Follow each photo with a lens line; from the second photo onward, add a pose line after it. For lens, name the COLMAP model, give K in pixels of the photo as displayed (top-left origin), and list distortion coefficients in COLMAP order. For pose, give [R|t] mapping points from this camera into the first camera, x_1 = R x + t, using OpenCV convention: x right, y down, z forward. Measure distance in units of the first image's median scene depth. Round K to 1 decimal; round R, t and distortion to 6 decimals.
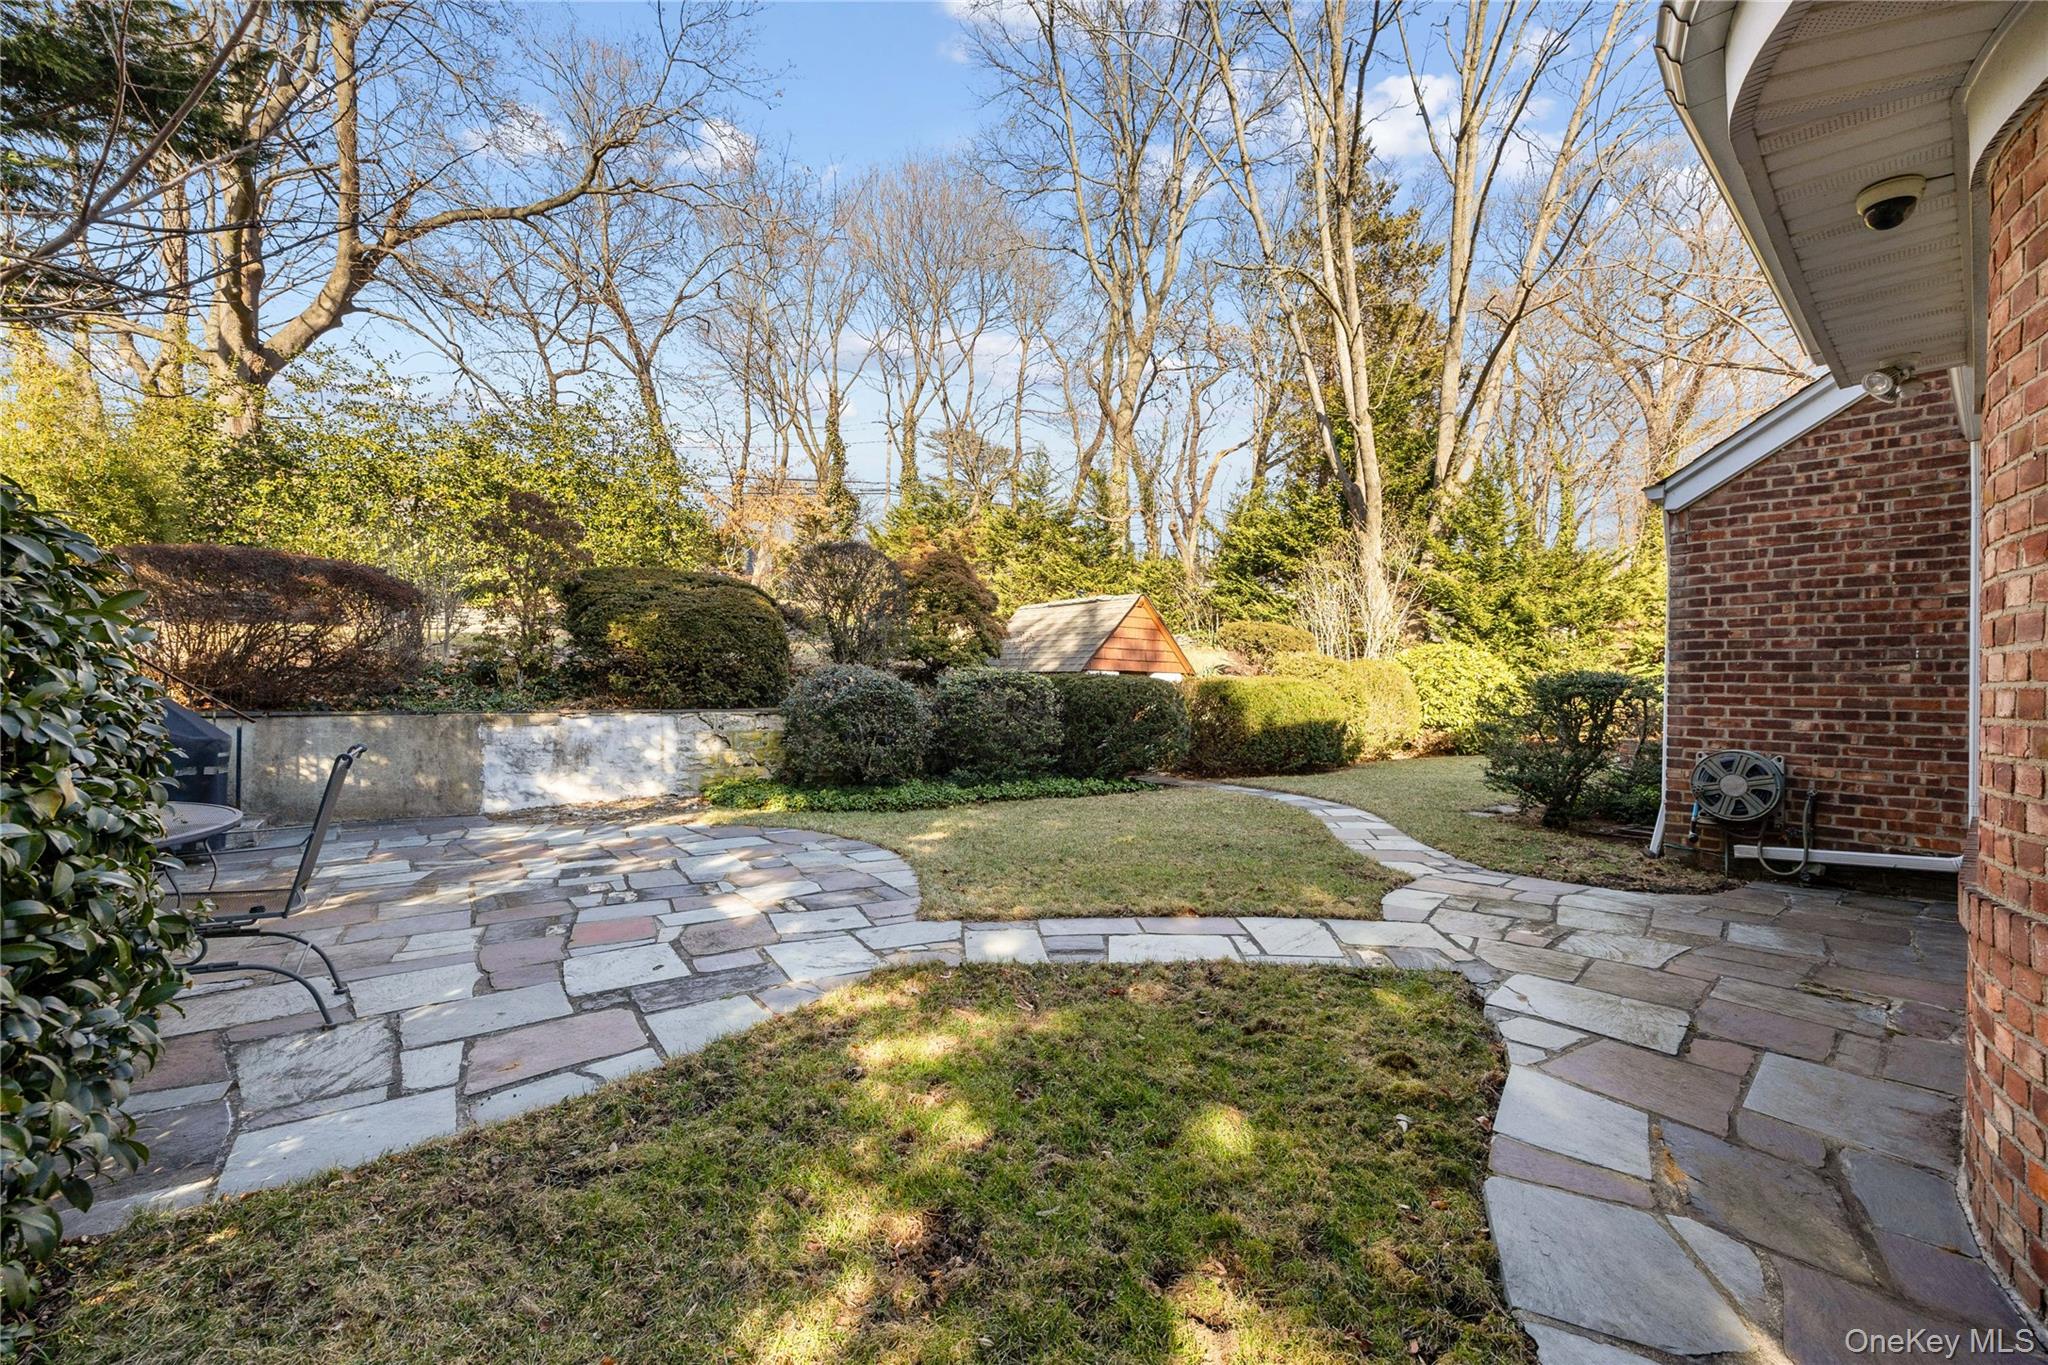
lens RADIAL K [[834.0, 0, 1018.4], [0, 834.0, 687.3], [0, 0, 1]] dist [-0.001305, -0.000016]
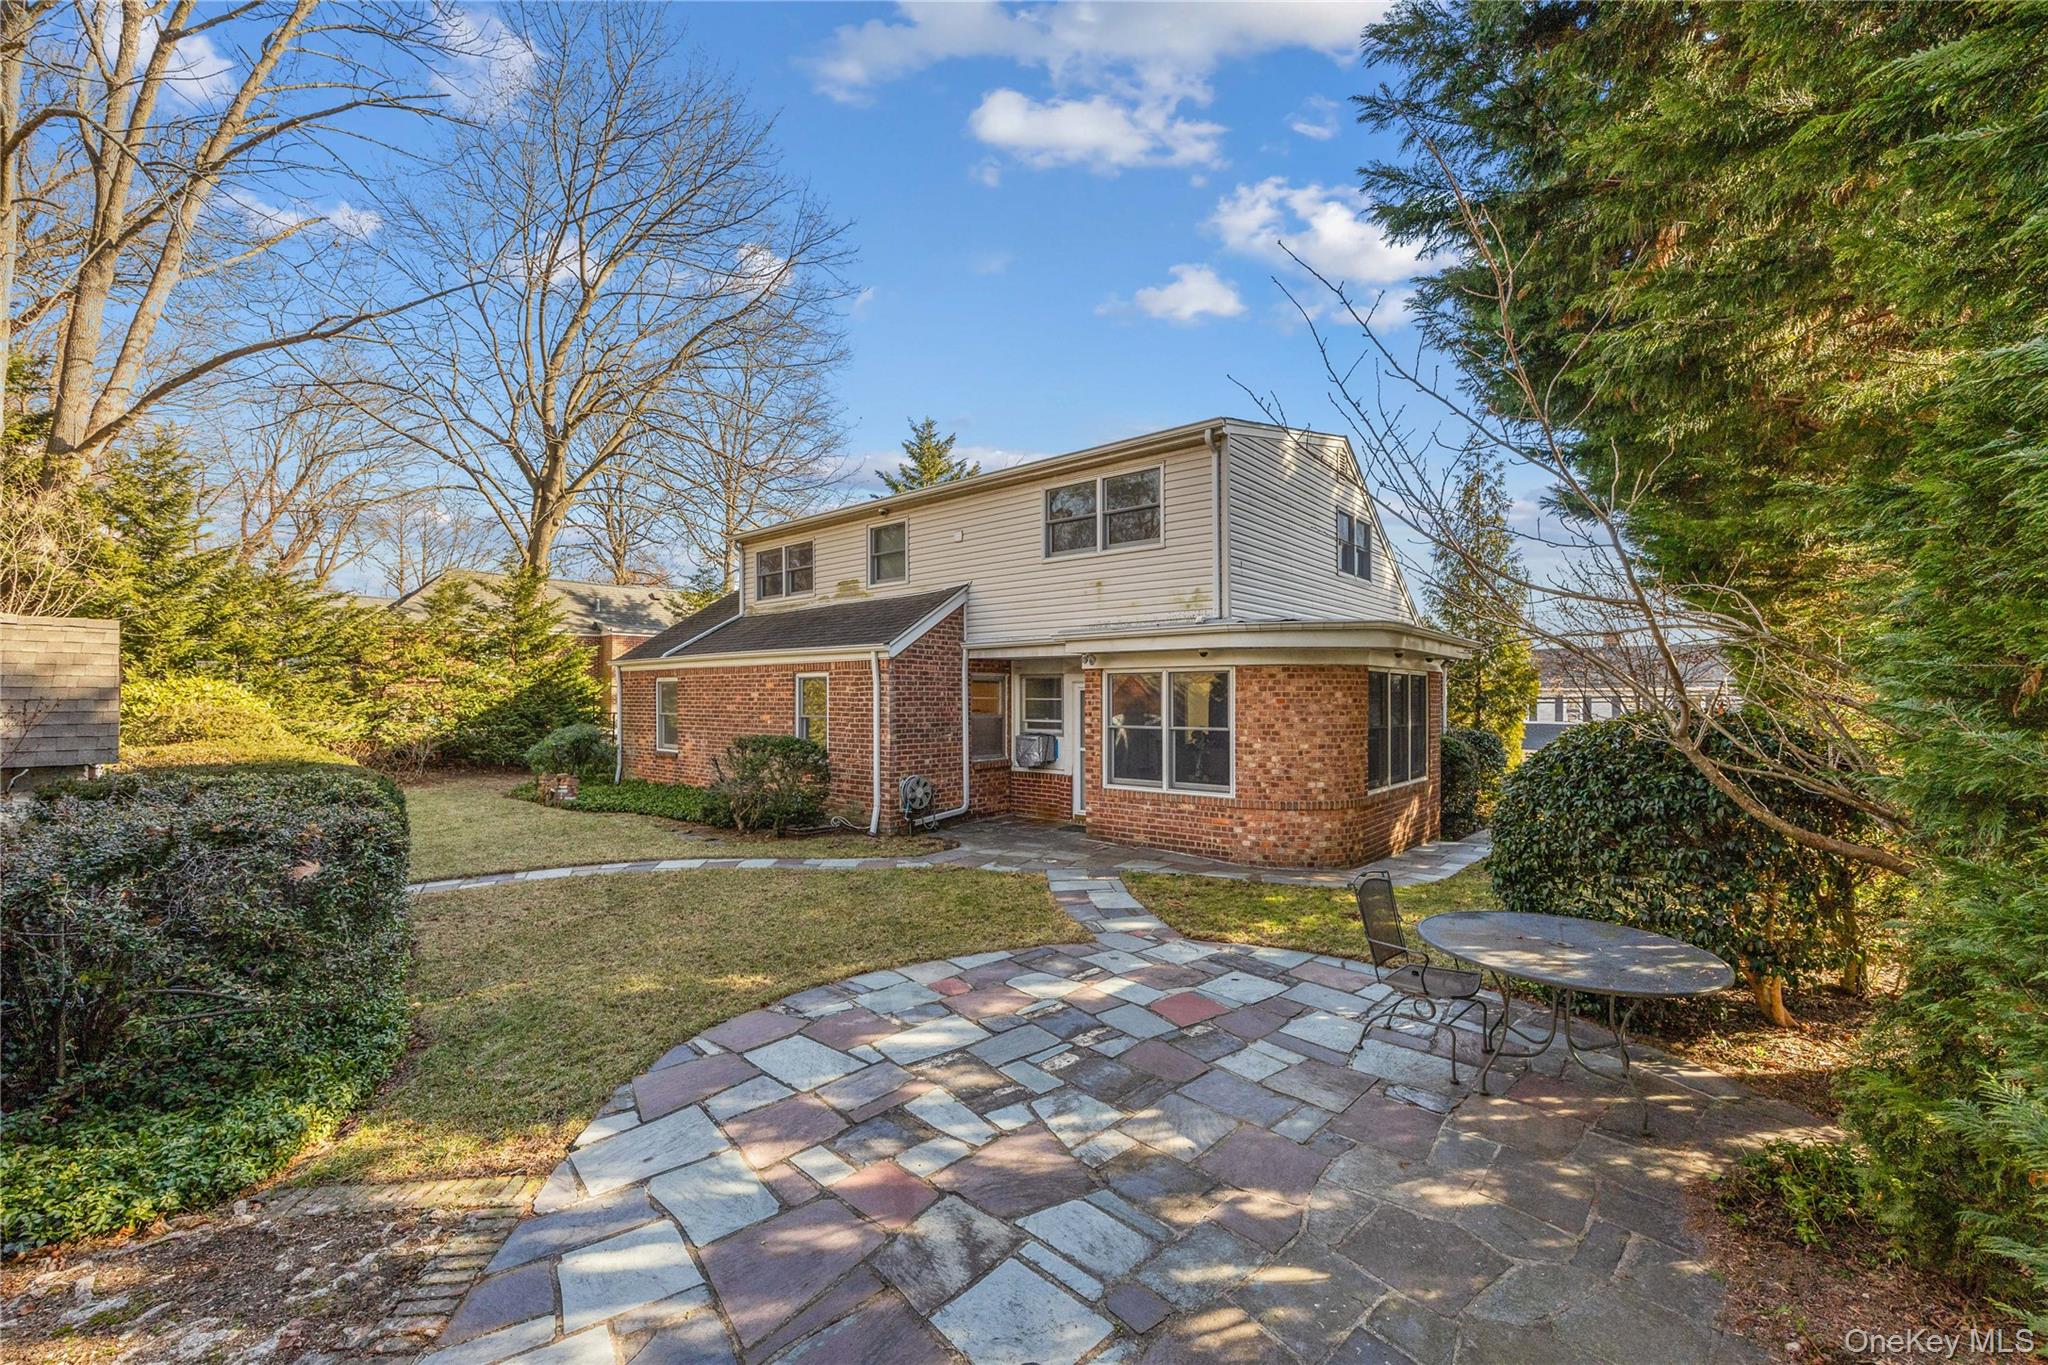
lens RADIAL K [[834.0, 0, 1018.7], [0, 834.0, 687.5], [0, 0, 1]] dist [-0.001305, -0.000016]
pose [[-0.161340, -0.008112, 0.986866, -1.906521], [-0.005358, 0.999959, 0.007344, -0.248334], [-0.986884, -0.004103, -0.161377, 1.614099]]
